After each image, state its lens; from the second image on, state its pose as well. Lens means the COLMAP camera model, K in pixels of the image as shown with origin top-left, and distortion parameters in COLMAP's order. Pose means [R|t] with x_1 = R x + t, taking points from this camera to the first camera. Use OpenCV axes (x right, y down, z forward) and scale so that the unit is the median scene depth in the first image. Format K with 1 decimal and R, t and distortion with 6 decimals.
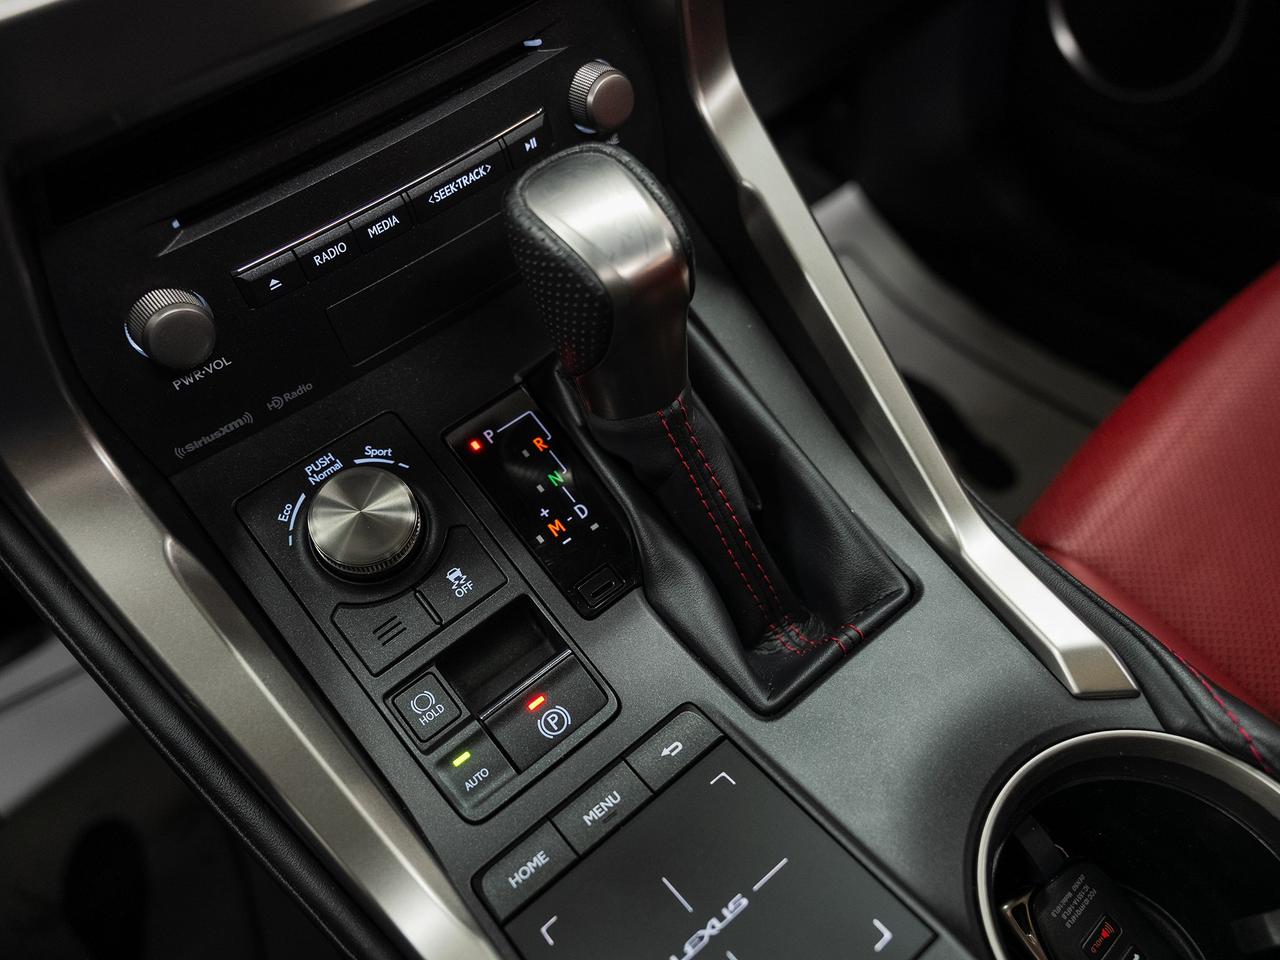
lens RADIAL K [[994.4, 0, 645.1], [0, 994.4, 491.2], [0, 0, 1]] dist [-0.005730, -0.013565]
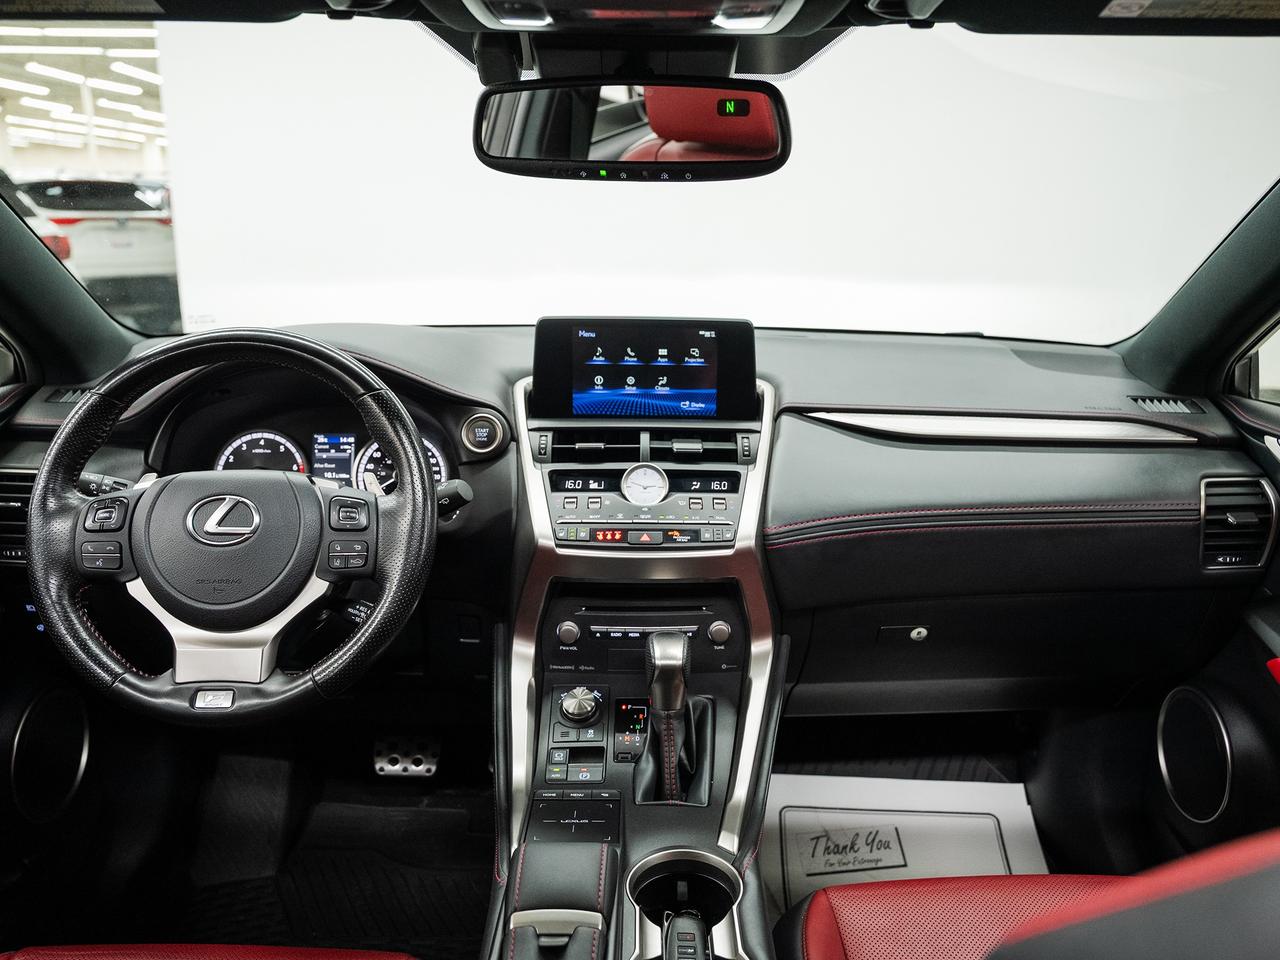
lens RADIAL K [[994.4, 0, 654.8], [0, 994.4, 511.9], [0, 0, 1]] dist [-0.005730, -0.013565]
pose [[0.773025, 0.299909, -0.559005, 1.568668], [-0.548247, 0.759161, -0.350855, 0.567253], [0.319150, 0.577693, 0.751275, -1.770353]]
